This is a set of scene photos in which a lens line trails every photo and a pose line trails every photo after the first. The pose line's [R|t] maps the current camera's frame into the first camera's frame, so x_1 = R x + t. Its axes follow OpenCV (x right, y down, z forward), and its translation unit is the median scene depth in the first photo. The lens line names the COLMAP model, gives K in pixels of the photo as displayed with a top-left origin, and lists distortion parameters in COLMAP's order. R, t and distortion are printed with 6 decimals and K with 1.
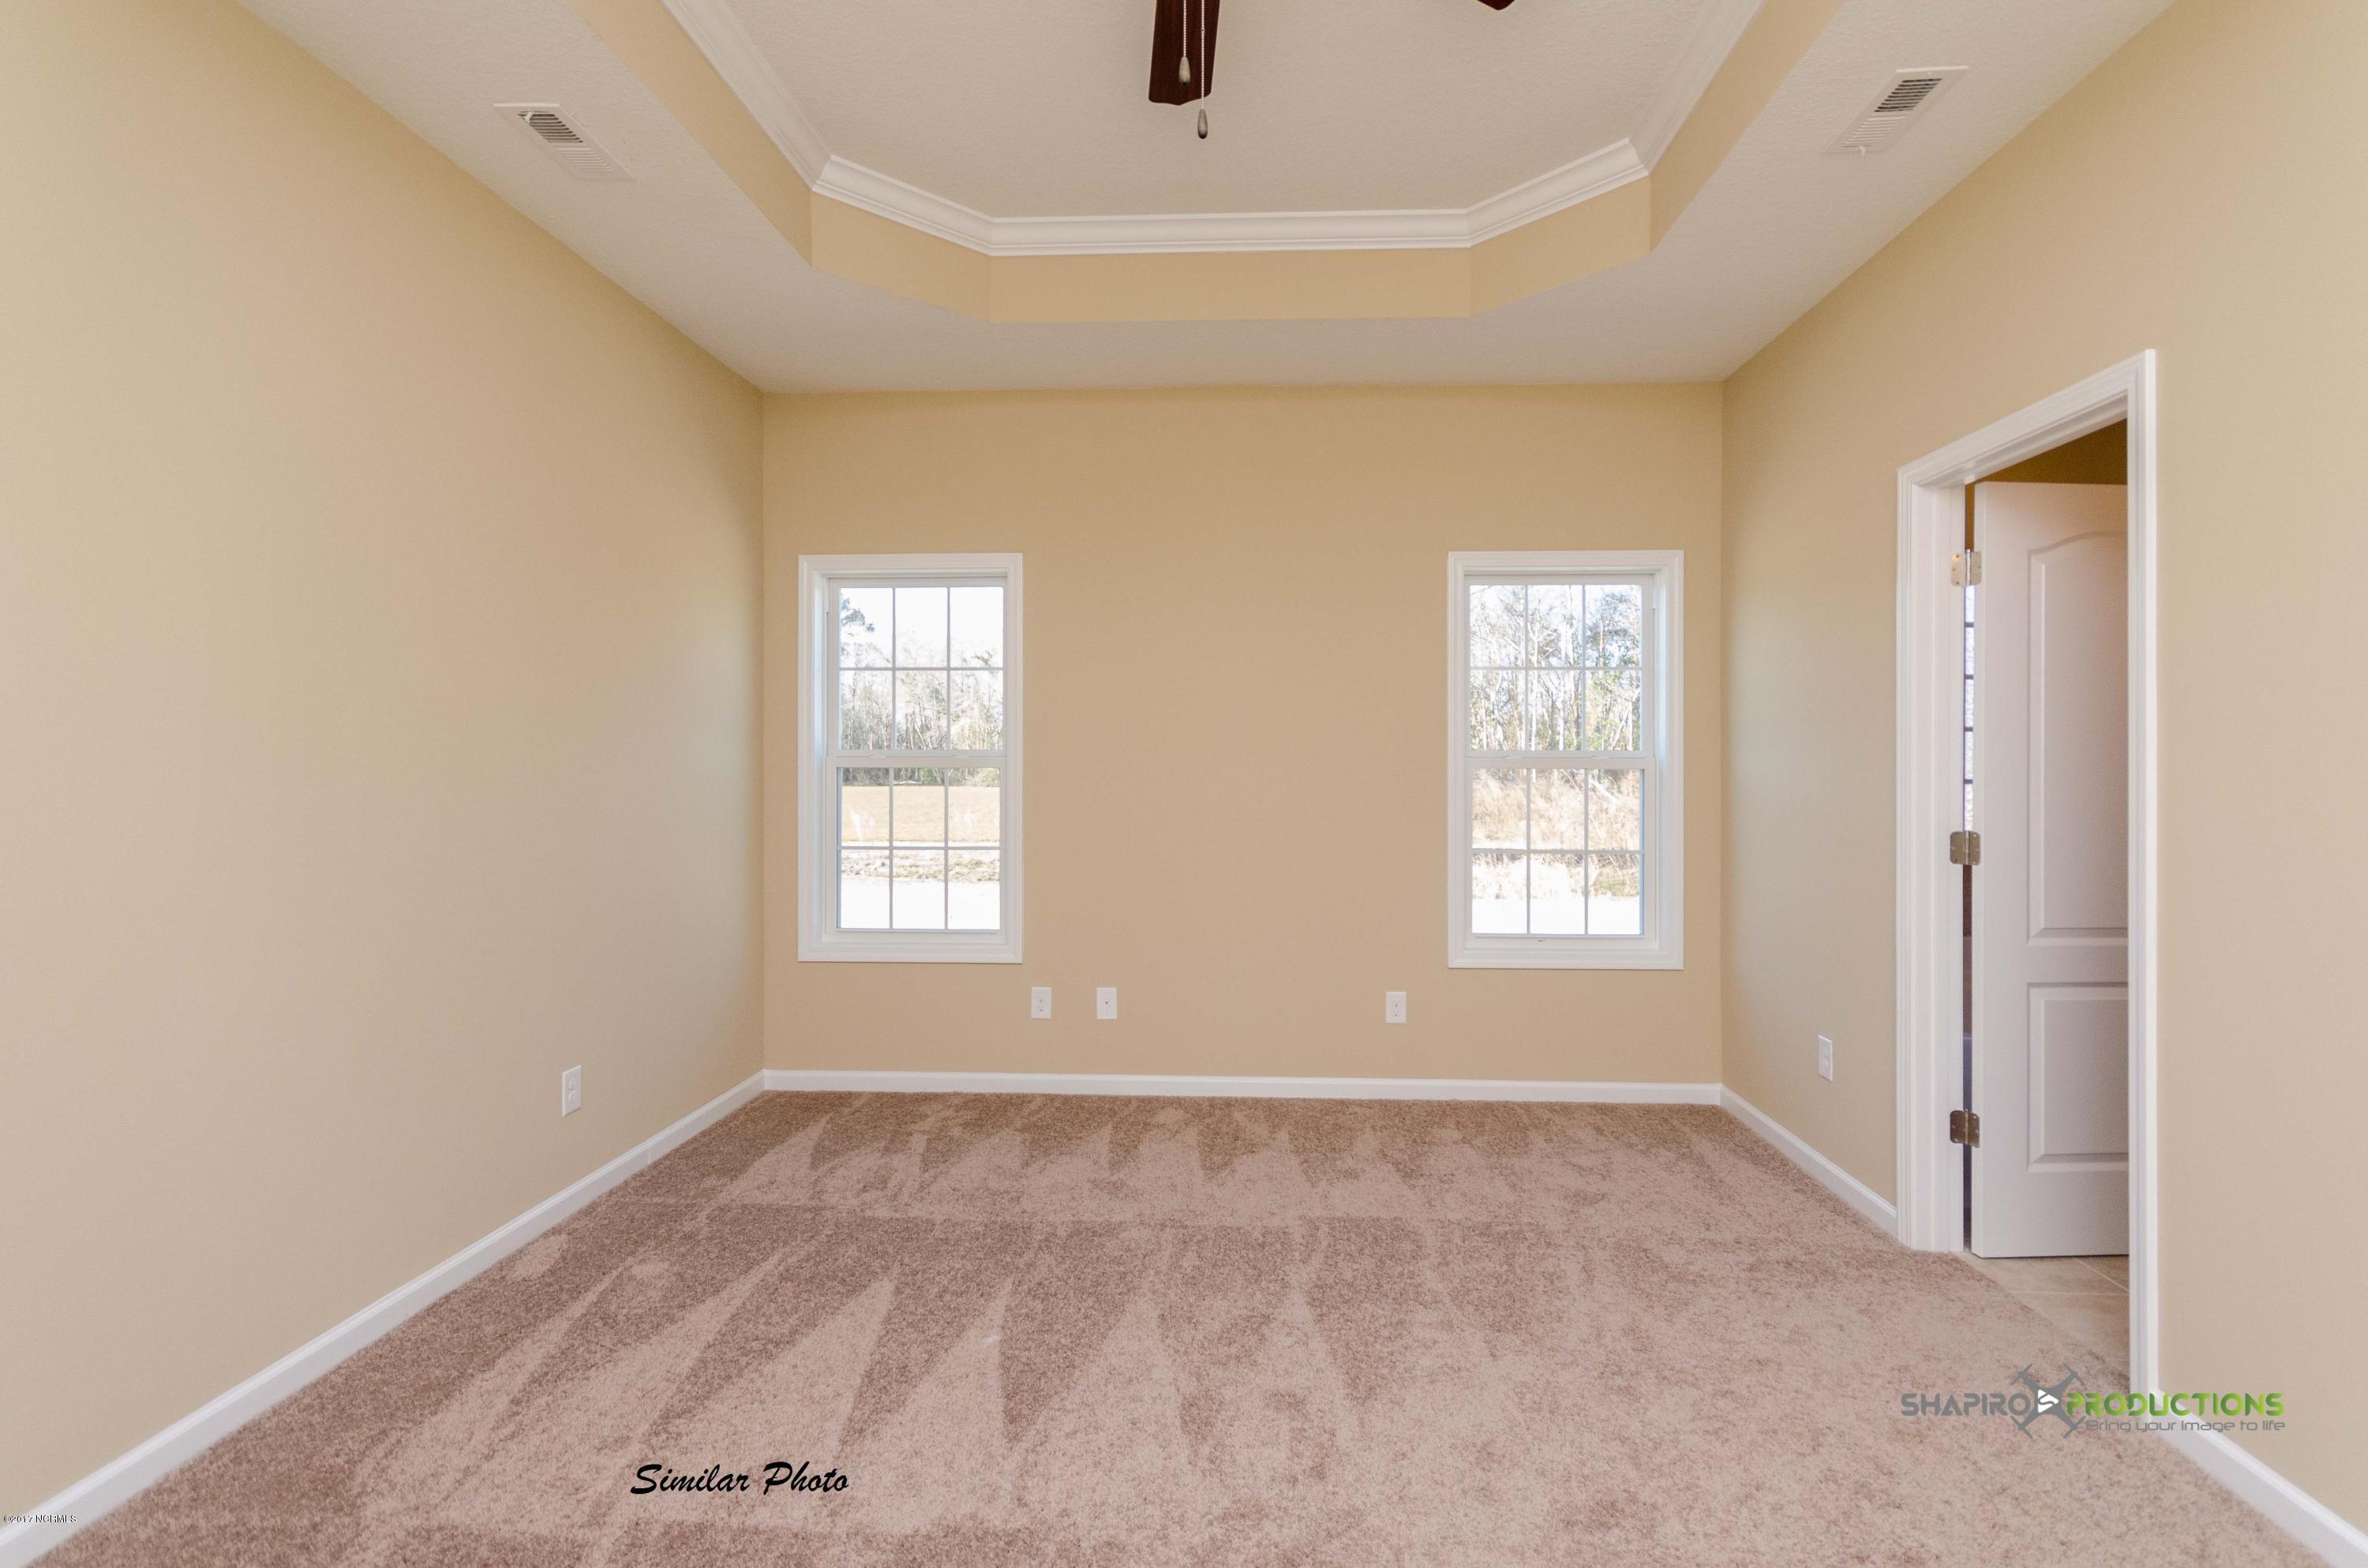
lens RADIAL K [[1097.2, 0, 1189.5], [0, 1097.2, 768.8], [0, 0, 1]] dist [0.006268, 0.001168]
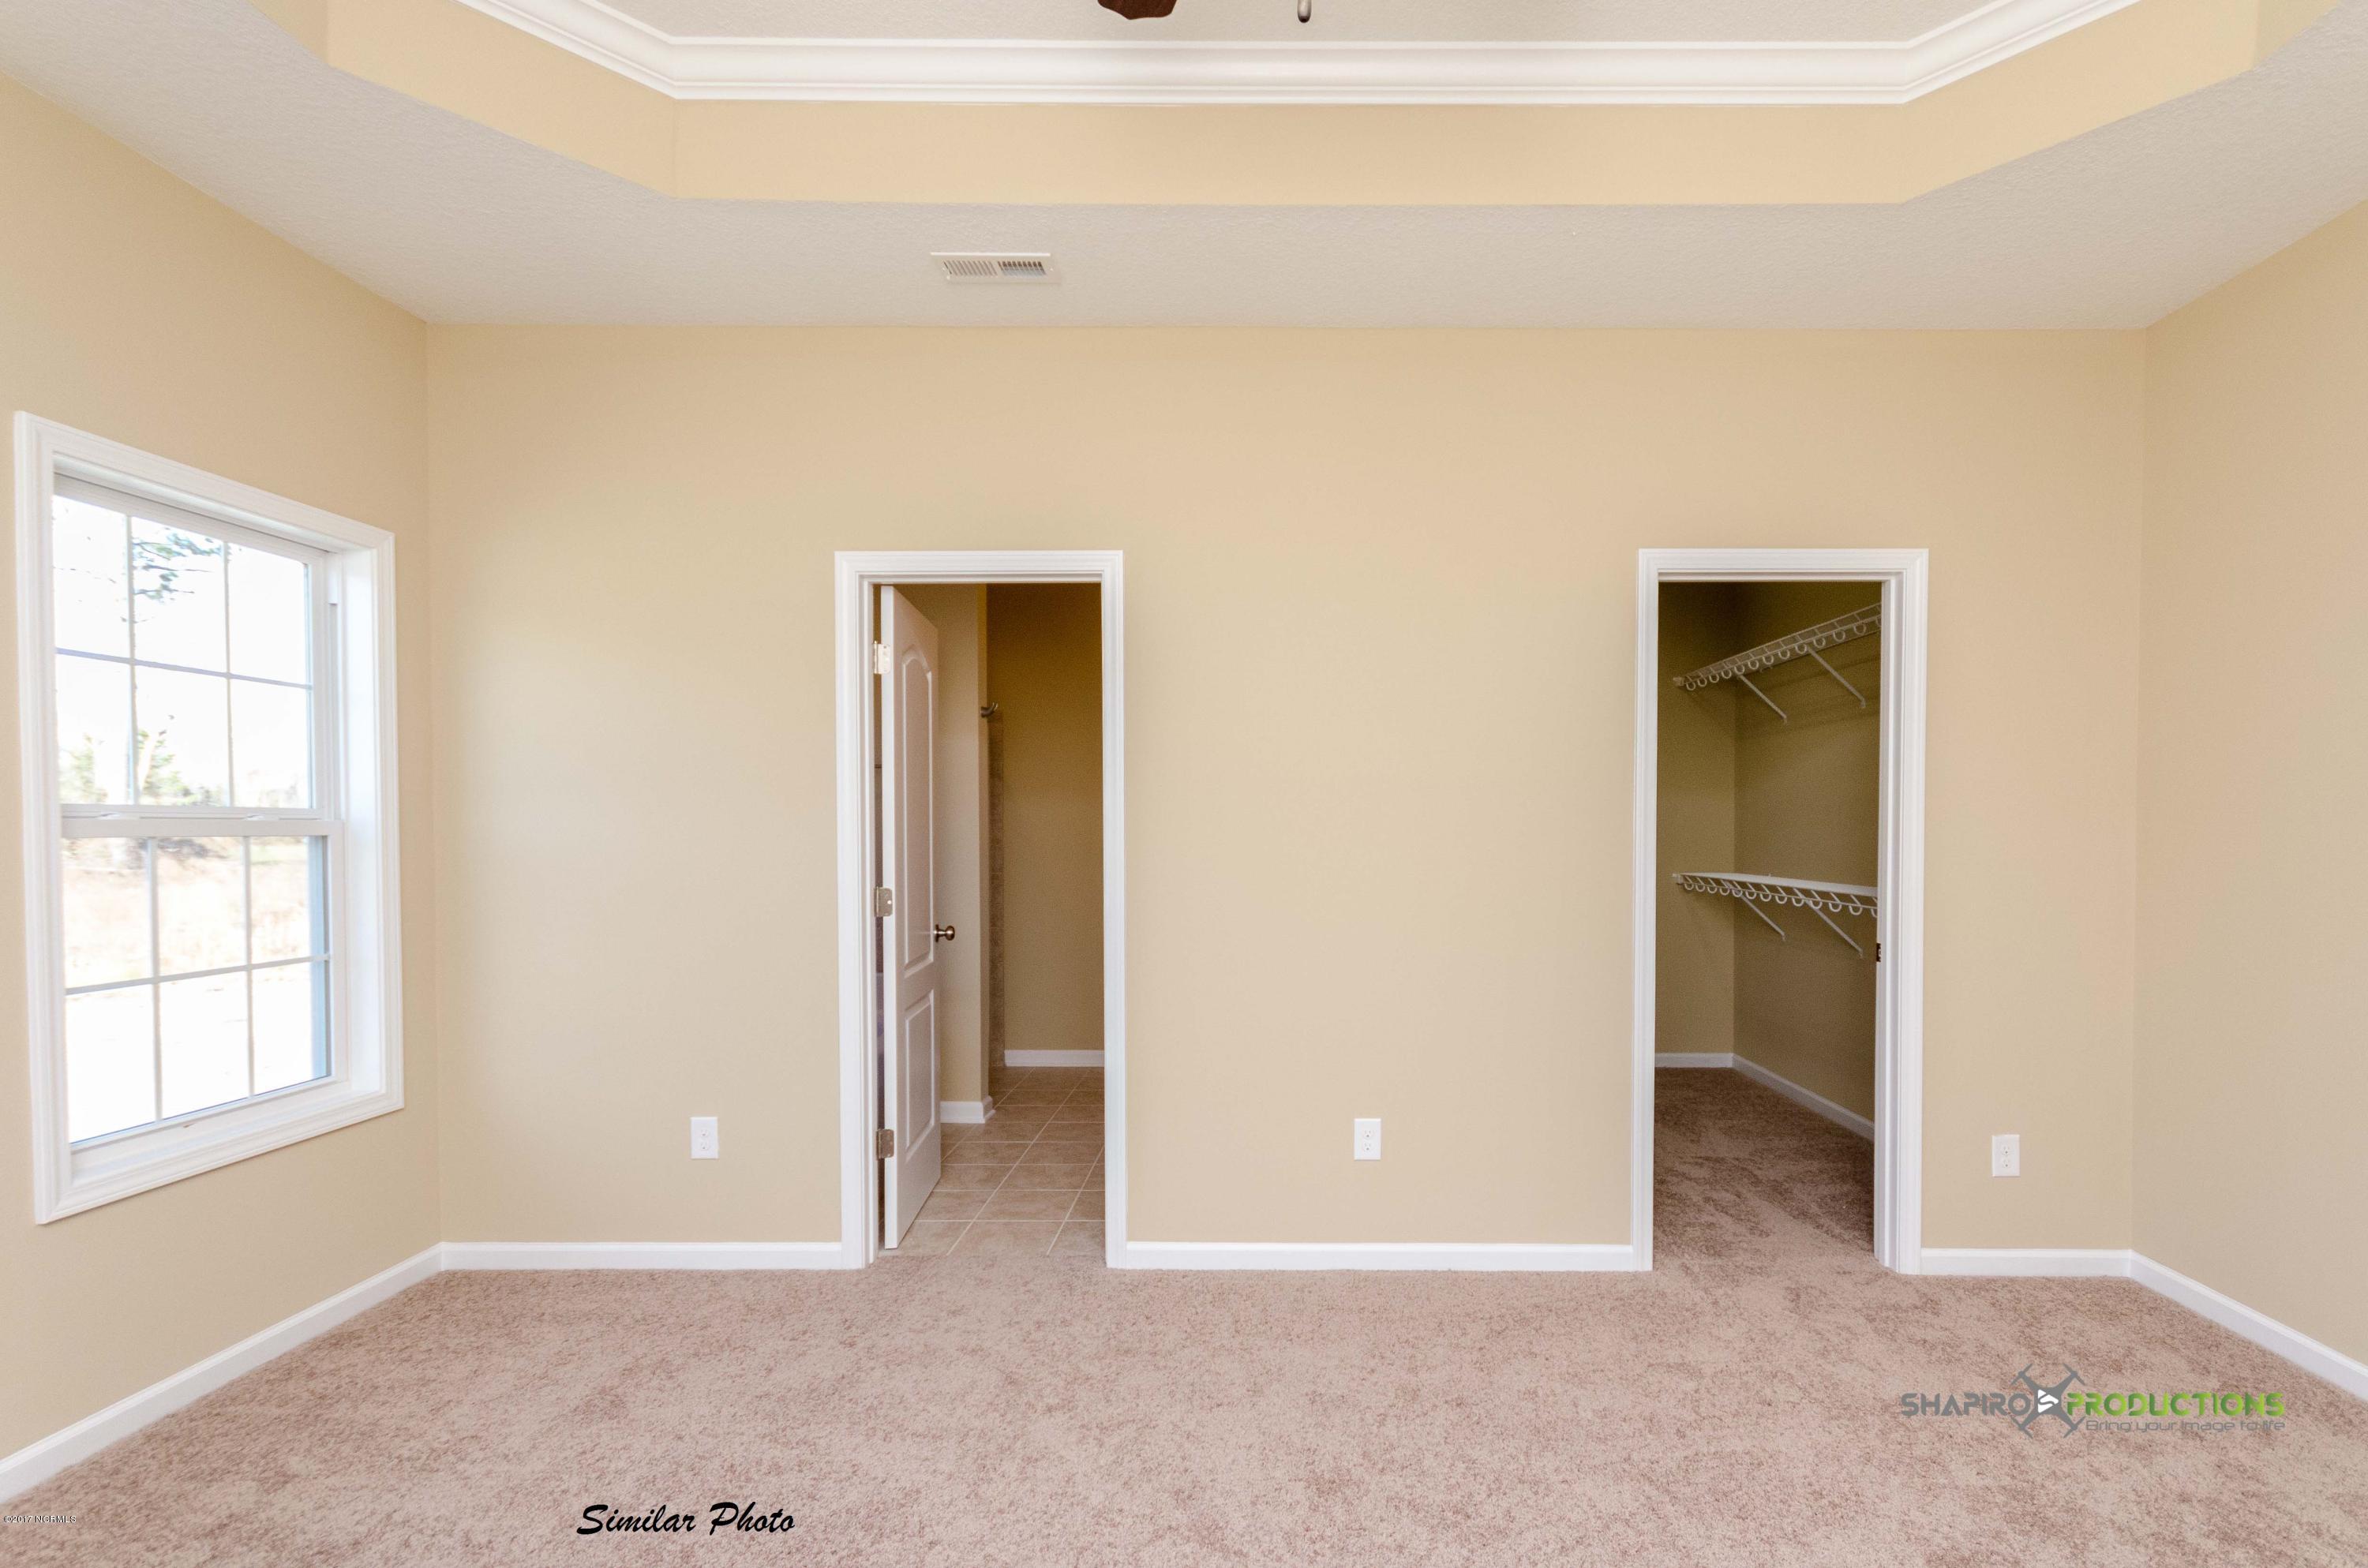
lens RADIAL K [[1115.5, 0, 1225.0], [0, 1115.5, 845.7], [0, 0, 1]] dist [0.012768, -0.000348]
pose [[-0.042620, -0.014021, 0.998993, -0.374967], [0.008092, 0.999864, 0.014378, -0.000370], [-0.999059, 0.008697, -0.042500, 0.544160]]
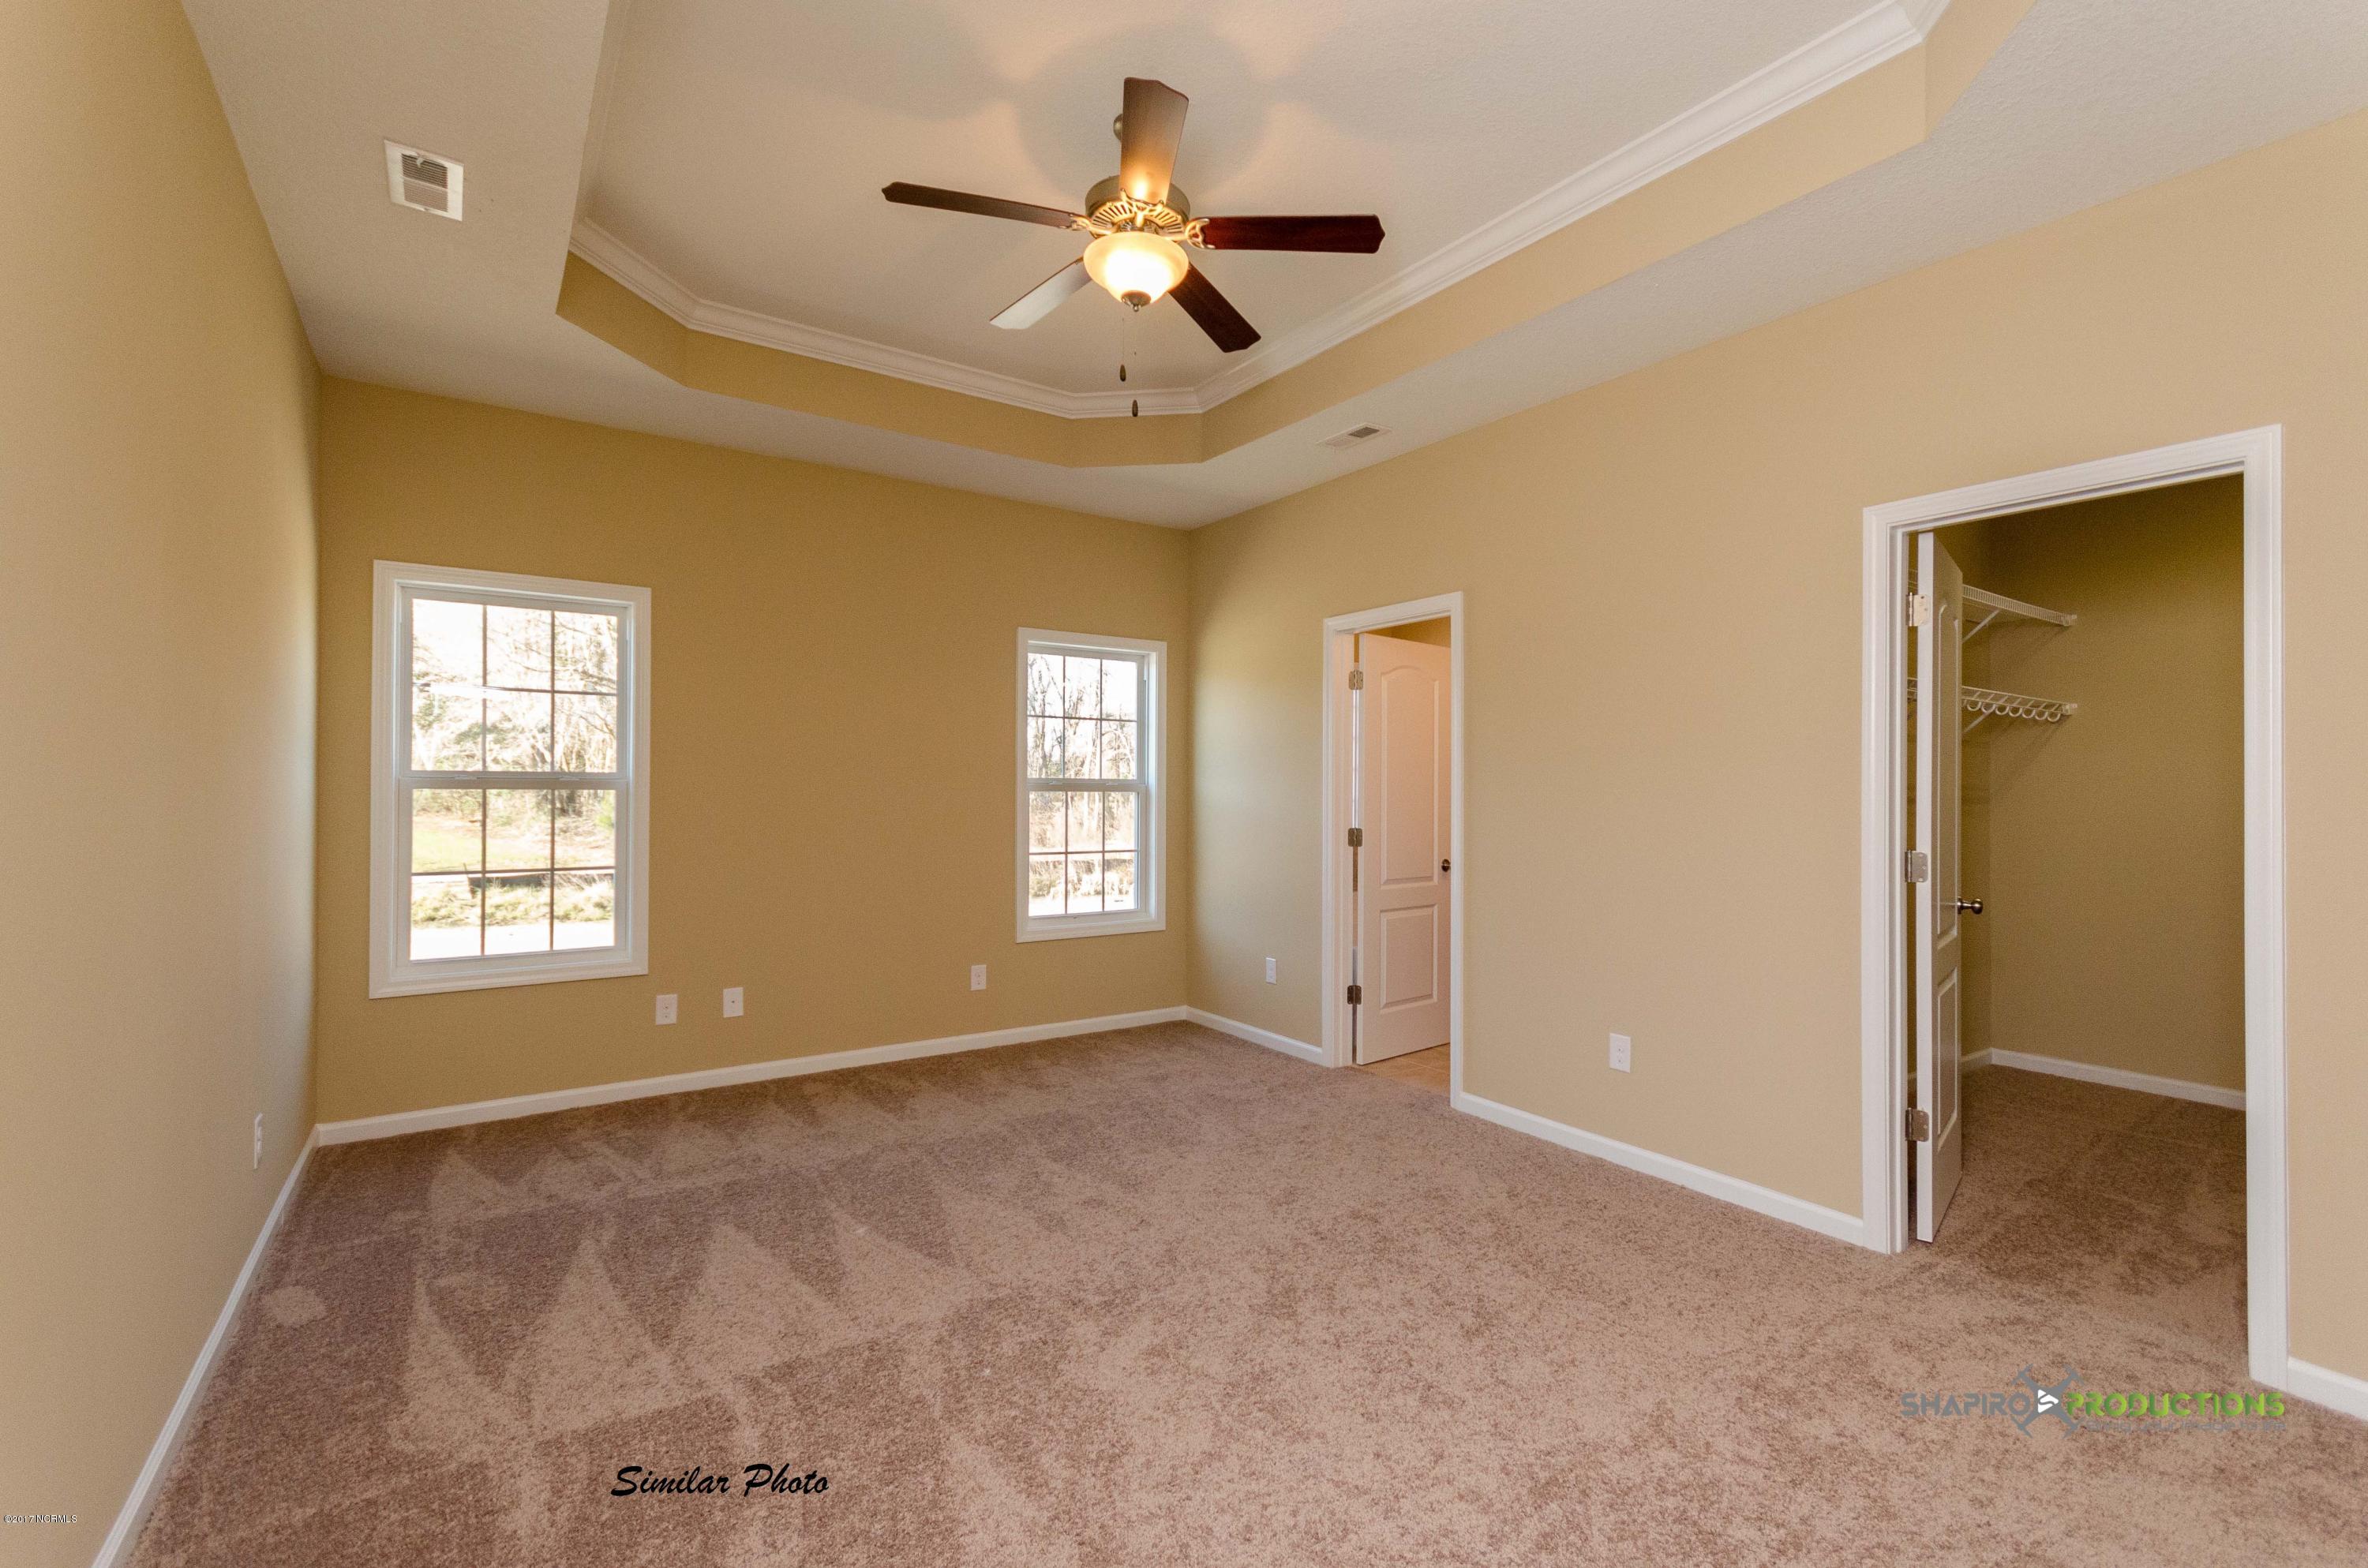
lens RADIAL K [[1045.6, 0, 1193.3], [0, 1045.6, 789.1], [0, 0, 1]] dist [0.011105, 0.000852]
pose [[0.796392, 0.004644, 0.604763, -0.418391], [-0.002195, 0.999986, -0.004788, 0.001958], [-0.604777, 0.002486, 0.796391, -0.151789]]
